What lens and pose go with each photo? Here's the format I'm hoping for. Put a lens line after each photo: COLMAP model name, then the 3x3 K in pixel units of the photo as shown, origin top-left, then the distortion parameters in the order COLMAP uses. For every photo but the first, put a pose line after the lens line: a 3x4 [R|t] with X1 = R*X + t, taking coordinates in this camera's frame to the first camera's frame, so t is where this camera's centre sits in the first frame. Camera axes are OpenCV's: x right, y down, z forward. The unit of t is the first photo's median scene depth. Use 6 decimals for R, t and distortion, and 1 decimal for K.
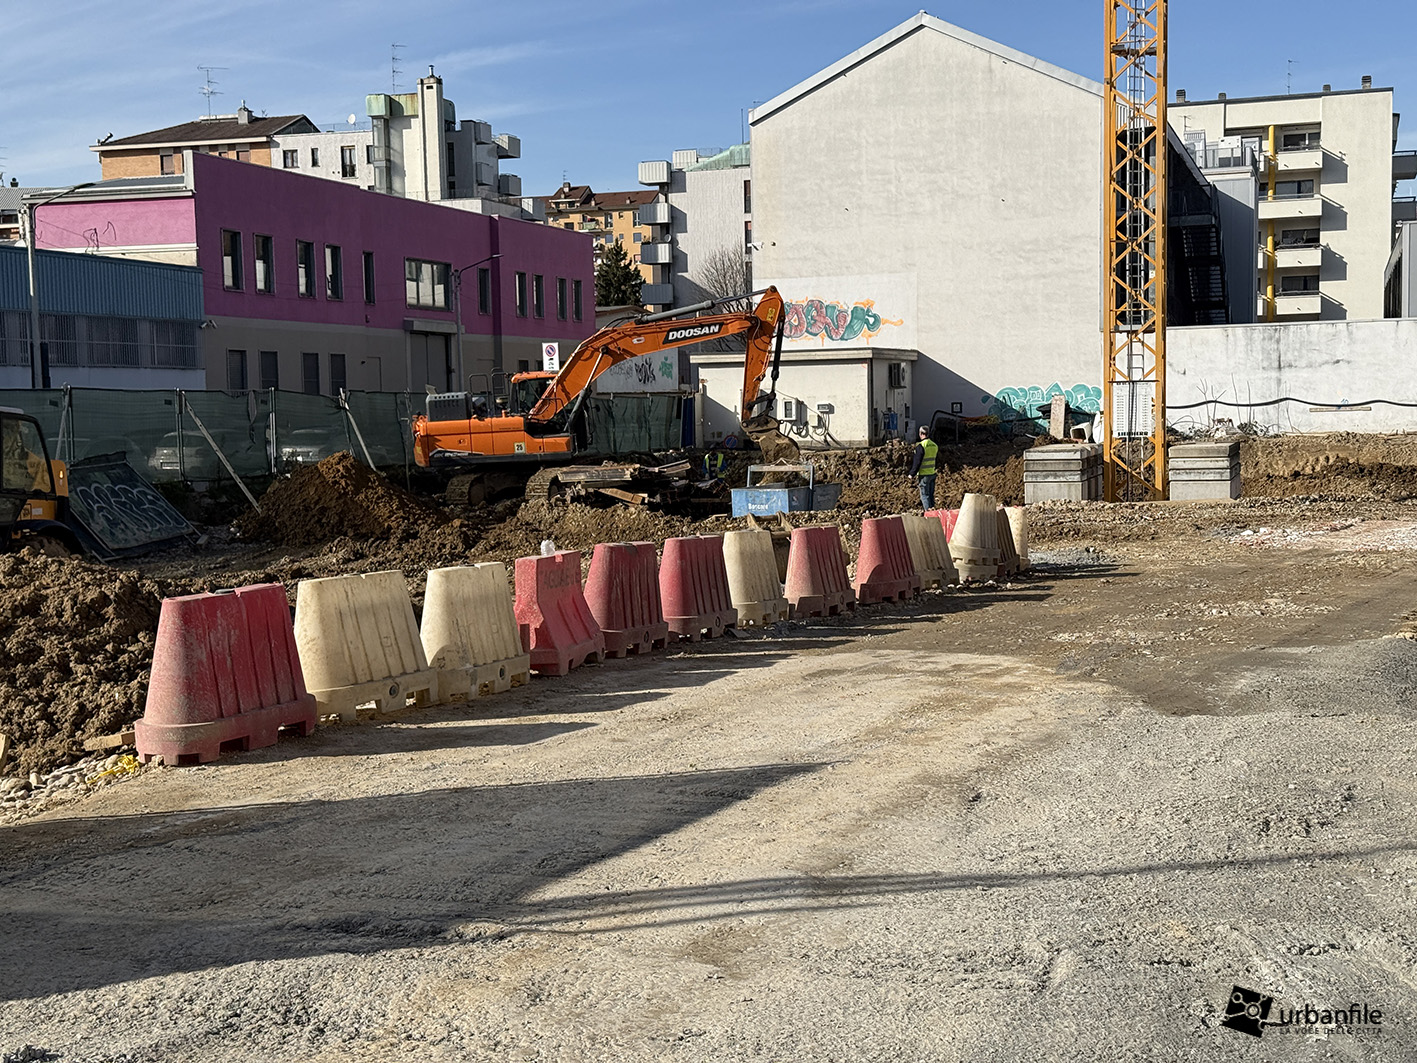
lens RADIAL K [[1907.5, 0, 673.7], [0, 1907.5, 619.3], [0, 0, 1]] dist [0.059741, 0.000000]
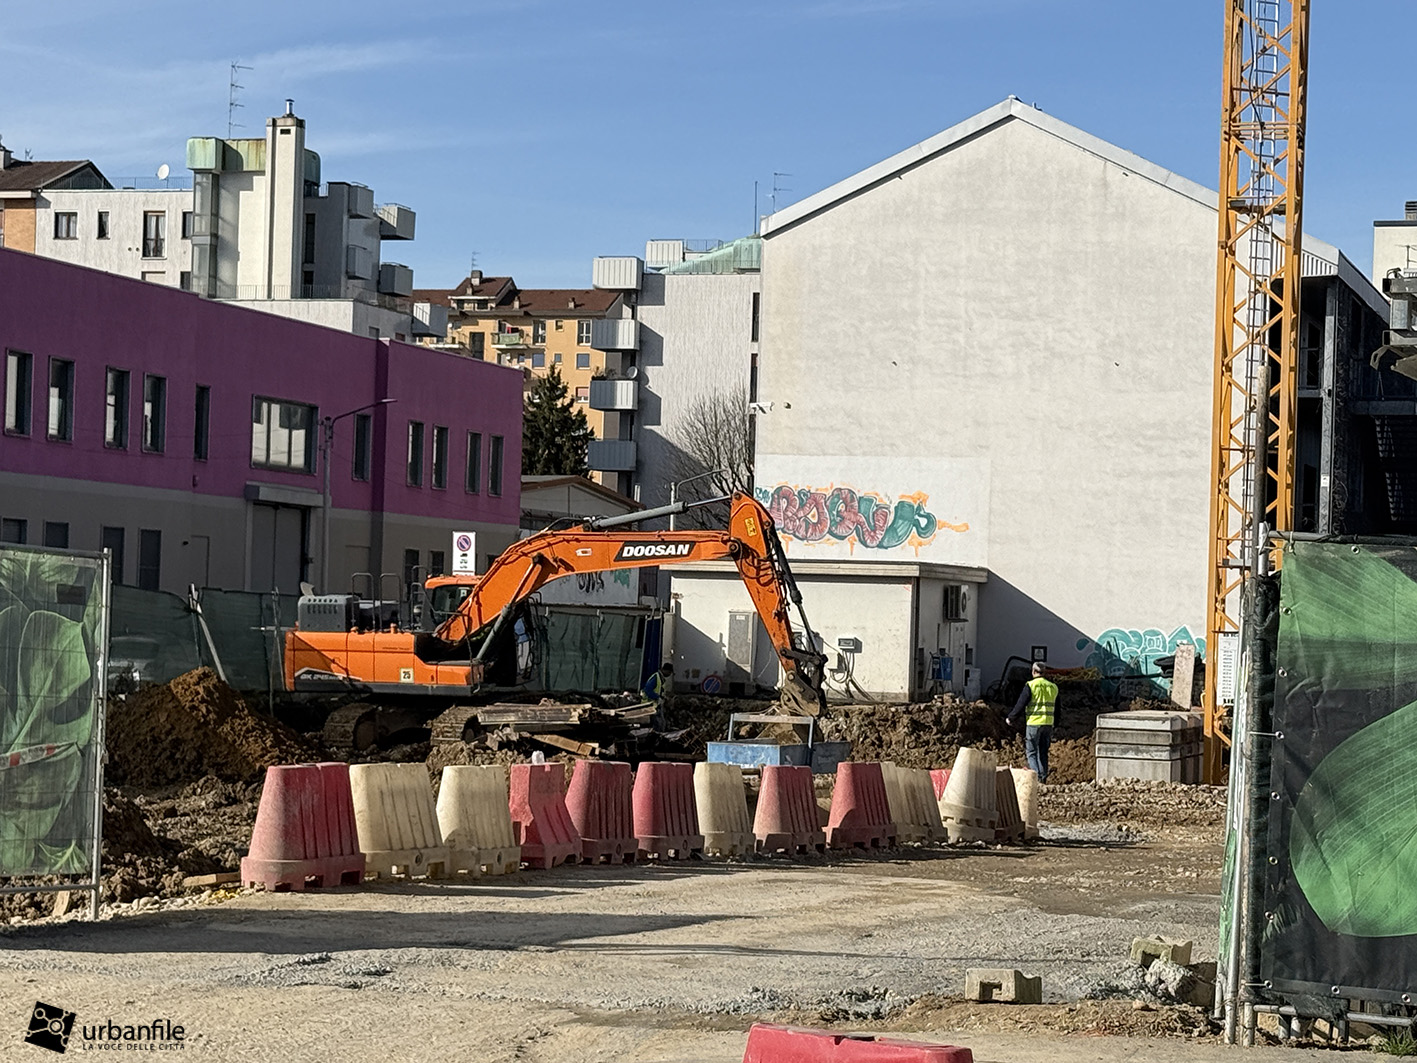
lens RADIAL K [[3145.4, 0, 674.3], [0, 3145.4, 553.1], [0, 0, 1]] dist [0.182043, 0.000000]
pose [[0.998450, 0.053702, 0.014625, -0.003142], [-0.051247, 0.989535, -0.134887, 0.014401], [-0.021715, 0.133929, 0.990753, -0.138025]]
